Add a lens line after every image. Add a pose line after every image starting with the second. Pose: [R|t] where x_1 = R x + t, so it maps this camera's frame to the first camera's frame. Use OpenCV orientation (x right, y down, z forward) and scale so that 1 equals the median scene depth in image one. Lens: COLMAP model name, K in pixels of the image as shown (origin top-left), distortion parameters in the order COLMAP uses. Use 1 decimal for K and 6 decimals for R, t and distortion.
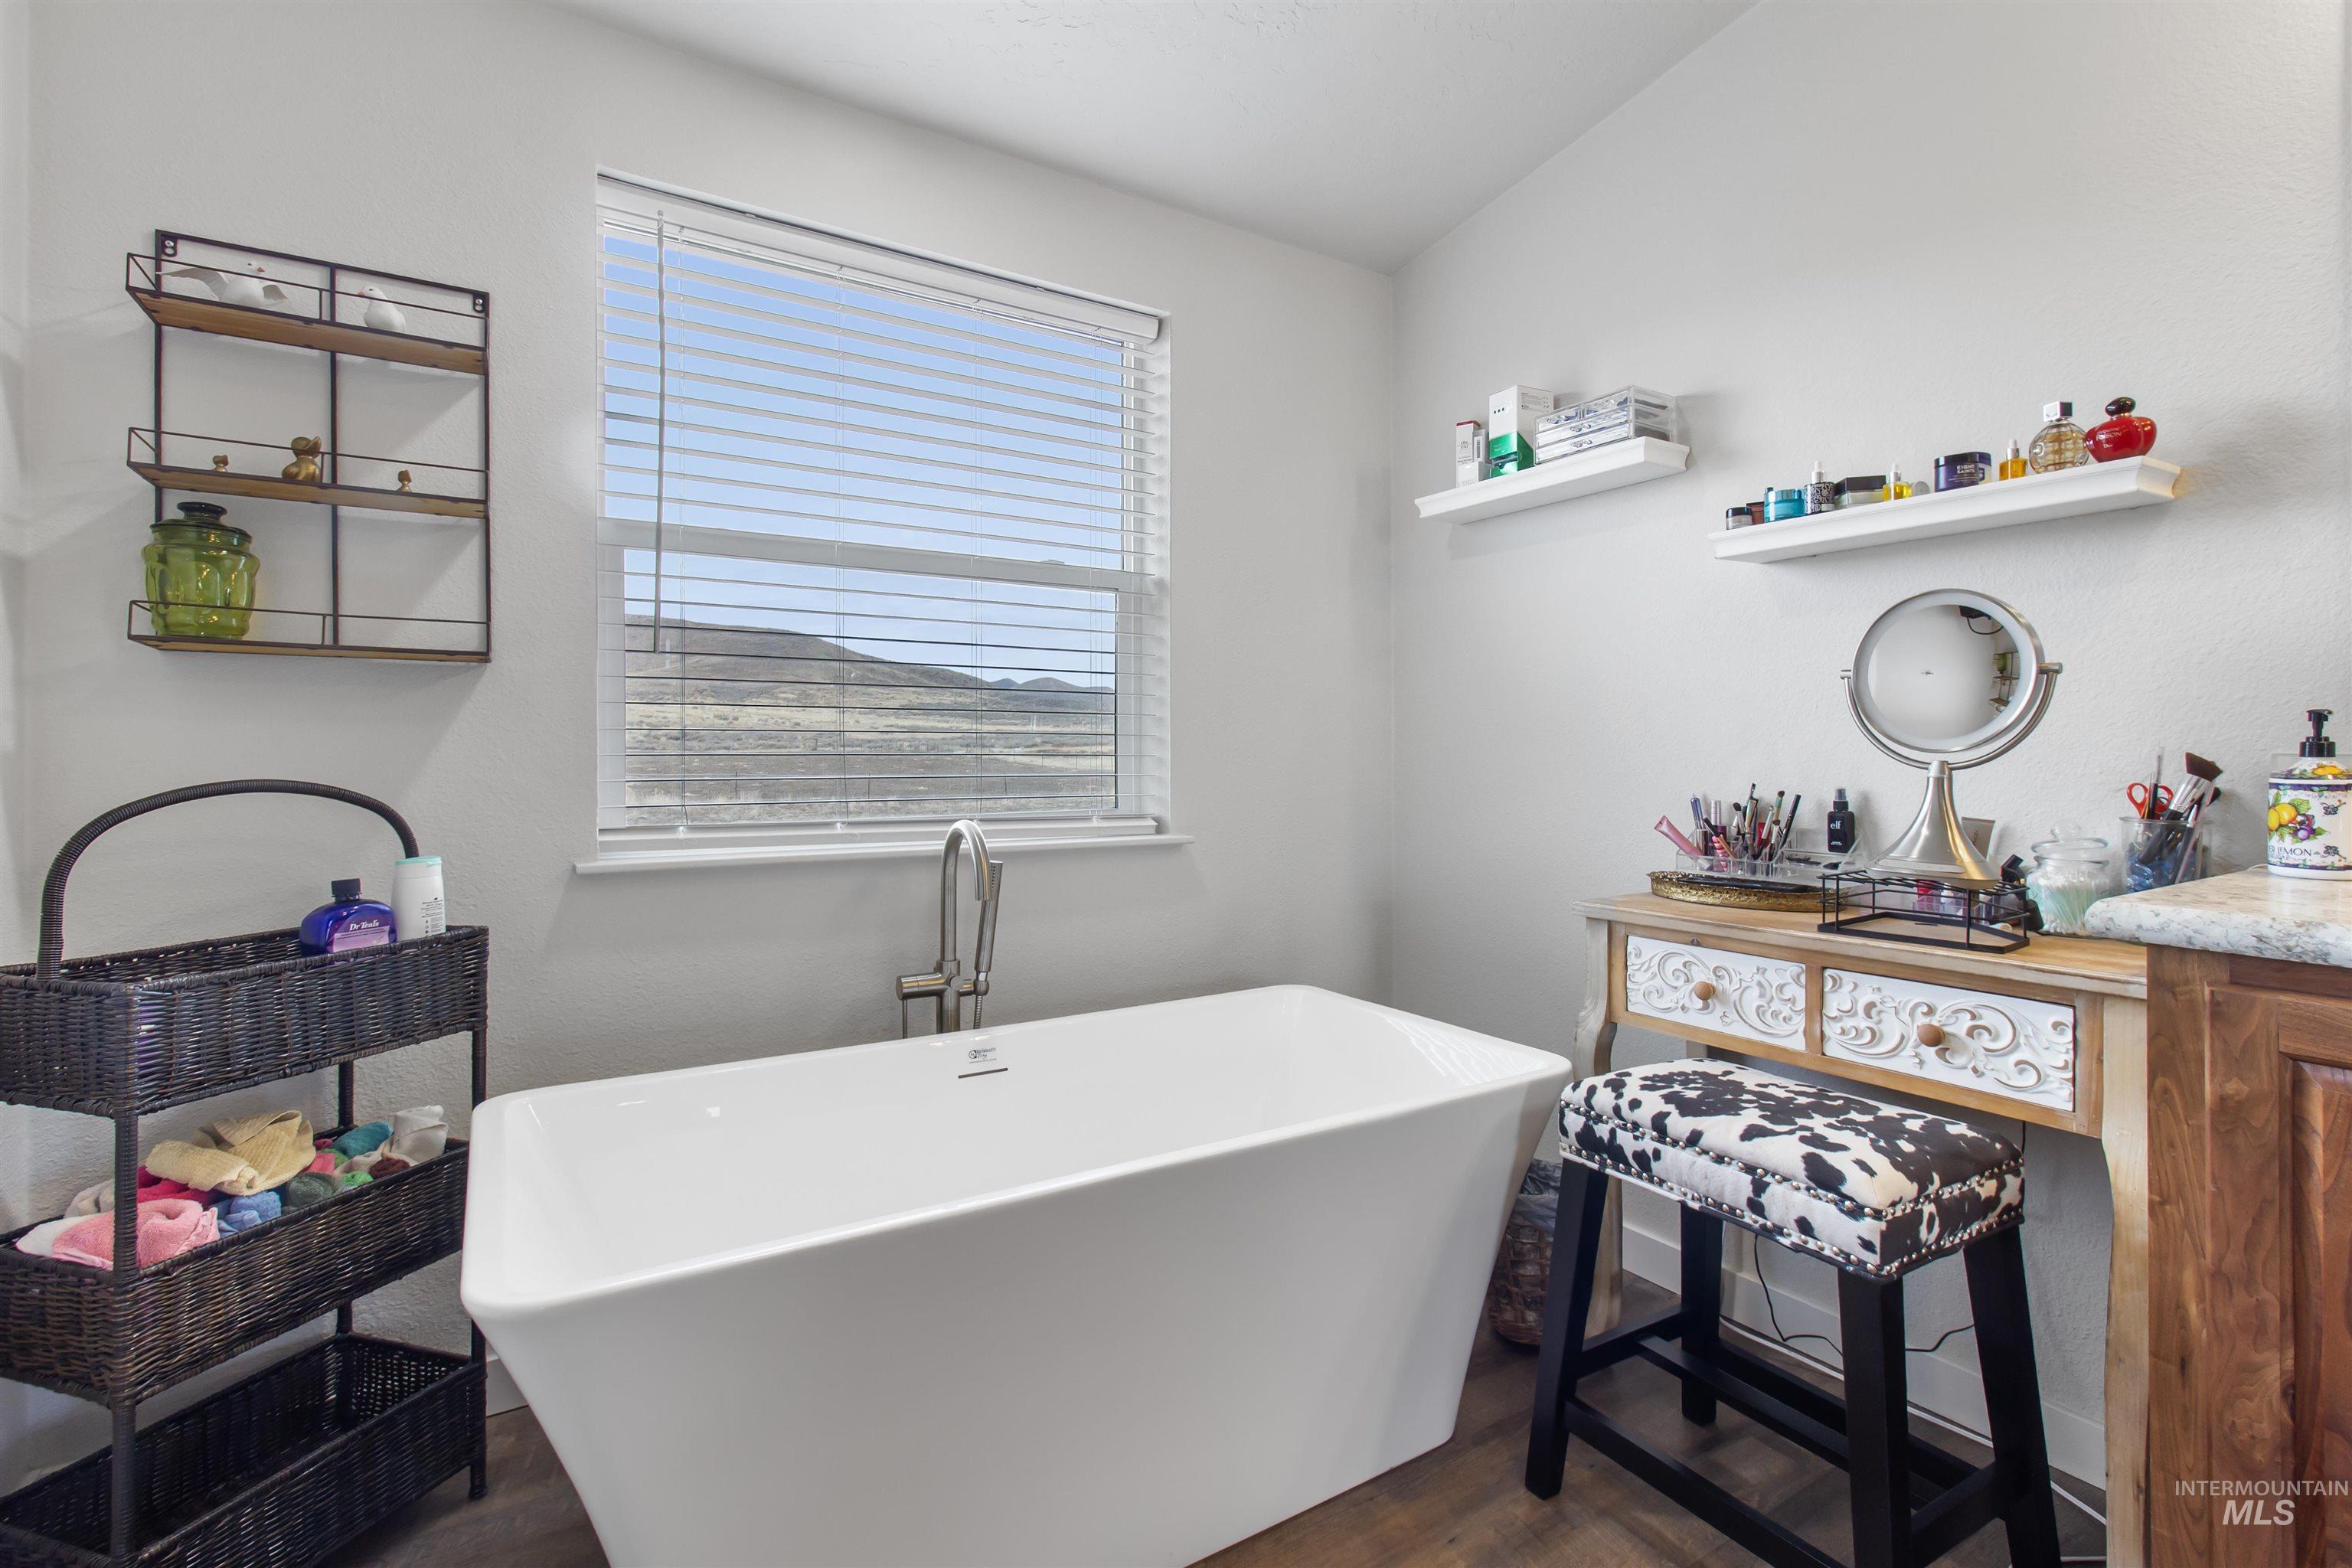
lens RADIAL K [[1089.3, 0, 1185.8], [0, 1089.3, 778.0], [0, 0, 1]] dist [-0.000339, 0.000760]
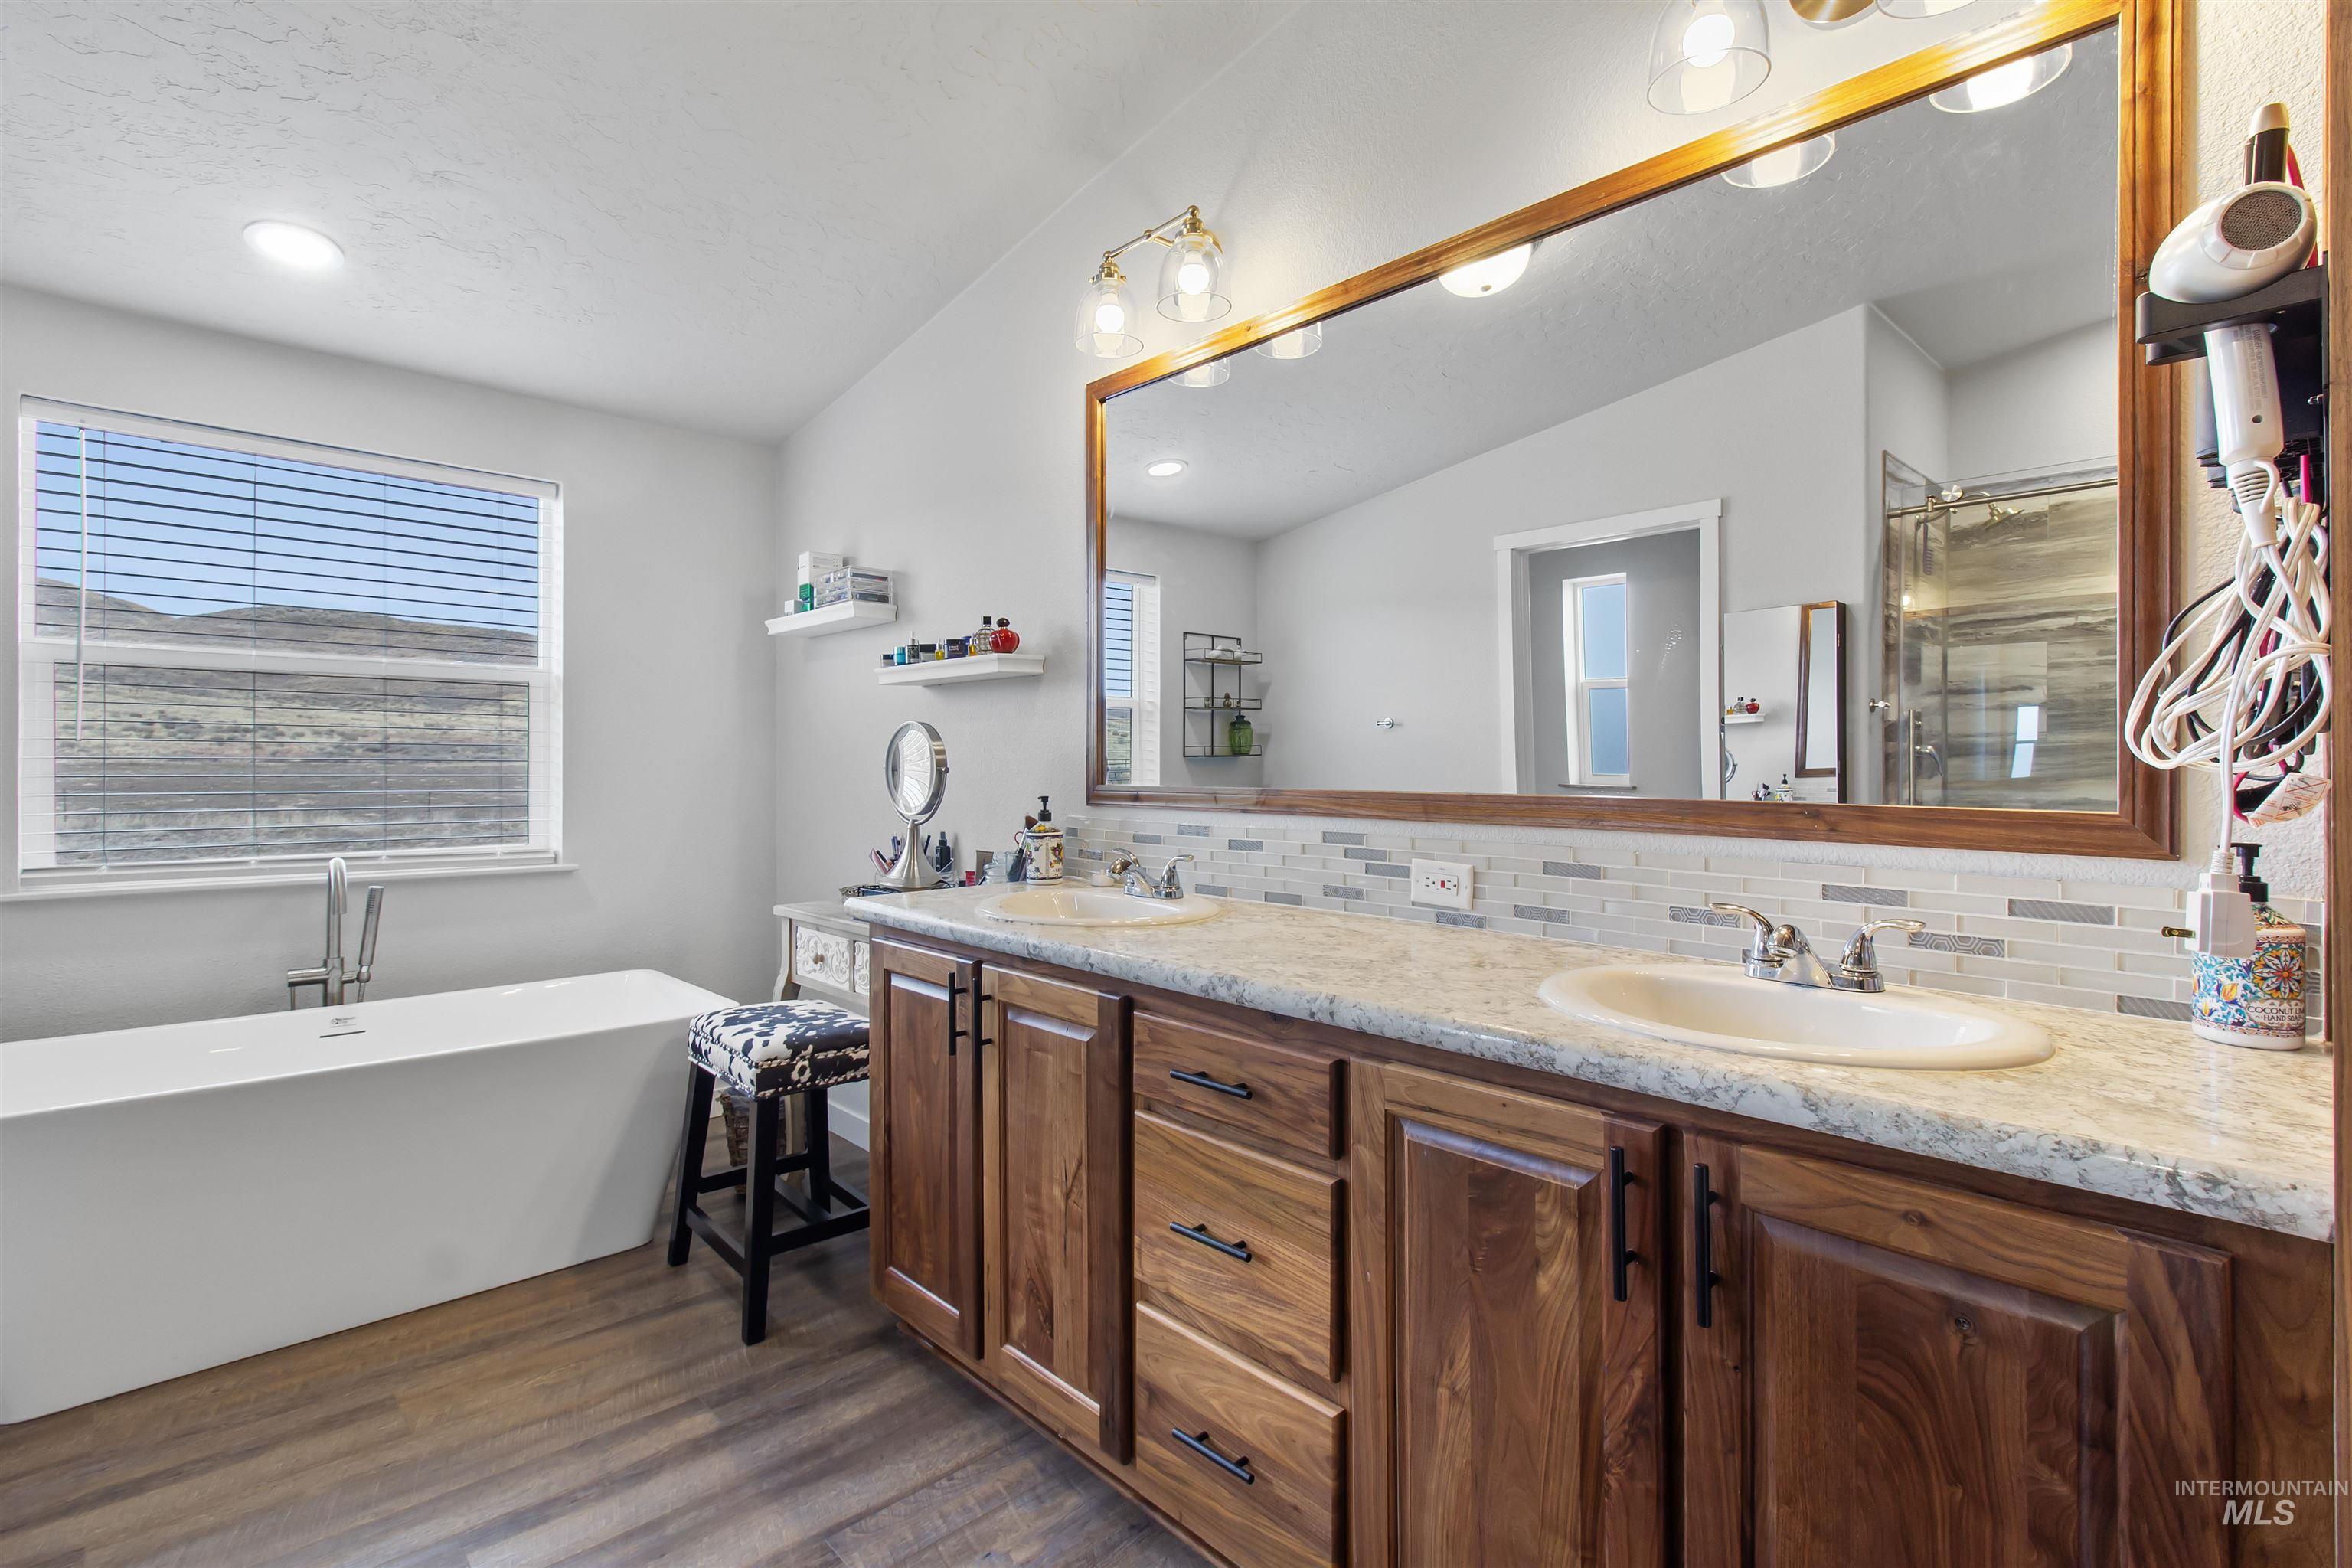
lens RADIAL K [[1089.3, 0, 1166.7], [0, 1089.3, 773.0], [0, 0, 1]] dist [-0.000339, 0.000760]
pose [[0.981221, 0.001428, 0.192880, 0.603364], [0.002258, 0.999819, -0.018889, -0.045498], [-0.192872, 0.018970, 0.981040, -0.632530]]
